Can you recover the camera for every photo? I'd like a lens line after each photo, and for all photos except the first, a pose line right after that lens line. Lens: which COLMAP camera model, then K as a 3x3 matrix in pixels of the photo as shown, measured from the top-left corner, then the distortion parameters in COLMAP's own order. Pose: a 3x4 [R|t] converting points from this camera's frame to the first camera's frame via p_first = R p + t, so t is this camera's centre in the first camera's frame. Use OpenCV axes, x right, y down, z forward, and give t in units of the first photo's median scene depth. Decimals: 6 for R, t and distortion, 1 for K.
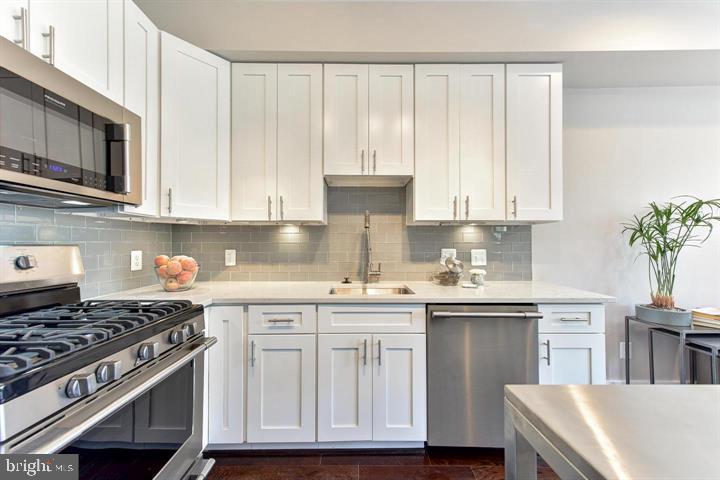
lens RADIAL K [[276.6, 0, 360.3], [0, 276.6, 242.9], [0, 0, 1]] dist [0.000542, 0.000061]
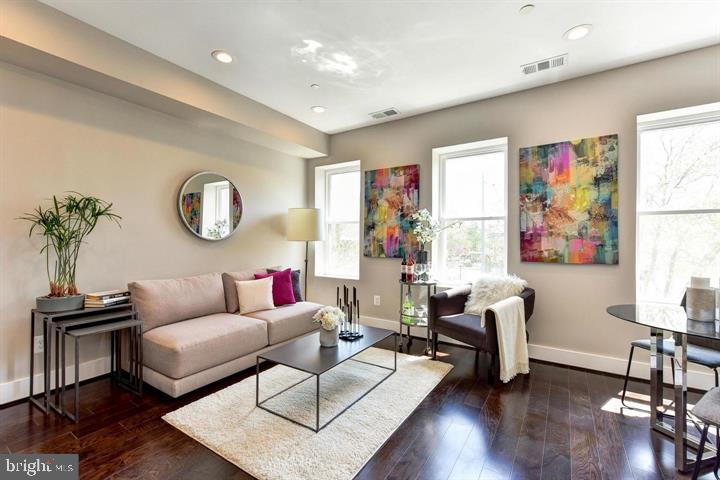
lens RADIAL K [[305.5, 0, 360.0], [0, 305.5, 240.0], [0, 0, 1]] dist [0.002100, 0.000280]
pose [[0.549303, 0.007085, 0.835593, 0.731951], [-0.012283, 0.999924, -0.000404, 0.008026], [-0.835533, -0.010042, 0.549349, -0.553758]]
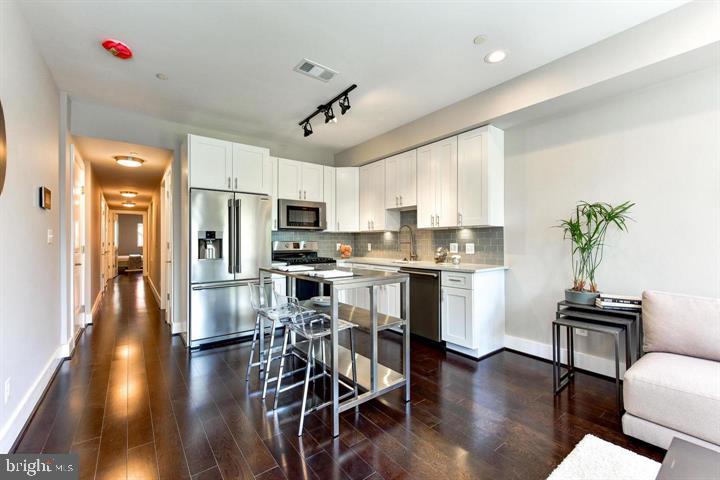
lens RADIAL K [[305.5, 0, 360.0], [0, 305.5, 240.0], [0, 0, 1]] dist [0.002100, 0.000280]
pose [[0.604768, -0.005568, -0.796382, 1.541508], [0.006832, 0.999975, -0.001803, 0.002289], [0.796372, -0.004351, 0.604791, -0.579674]]
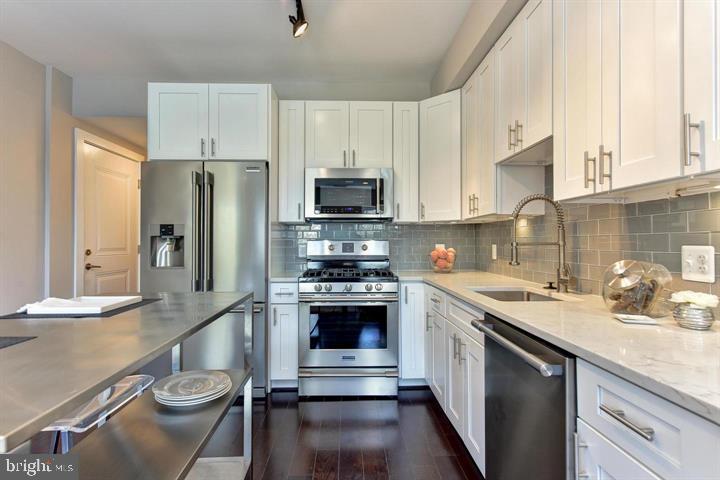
lens RADIAL K [[354.3, 0, 354.0], [0, 354.3, 239.7], [0, 0, 1]] dist [0.000759, 0.000101]
pose [[0.022301, -0.005007, -0.999739, 0.964182], [0.006333, 0.999968, -0.004867, 0.011182], [0.999731, -0.006223, 0.022332, 0.456125]]
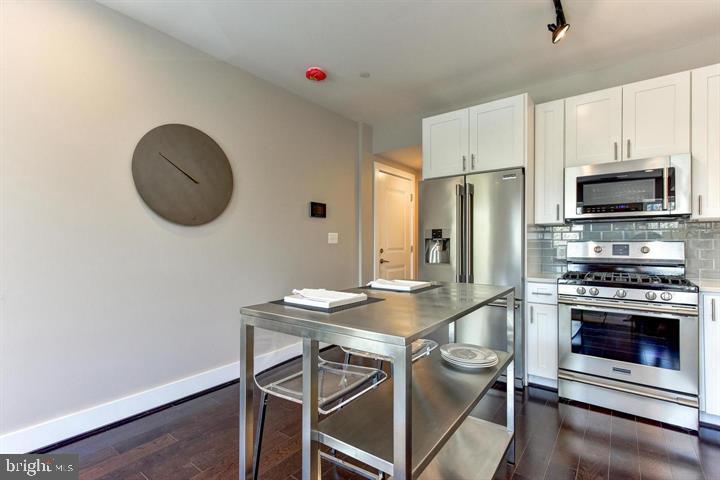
lens RADIAL K [[337.7, 0, 358.3], [0, 337.7, 242.2], [0, 0, 1]] dist [0.004915, 0.001182]
pose [[-0.610435, -0.001316, -0.792066, 1.101484], [0.004988, 0.999972, -0.005506, 0.010663], [0.792051, -0.007312, -0.610411, 0.461016]]
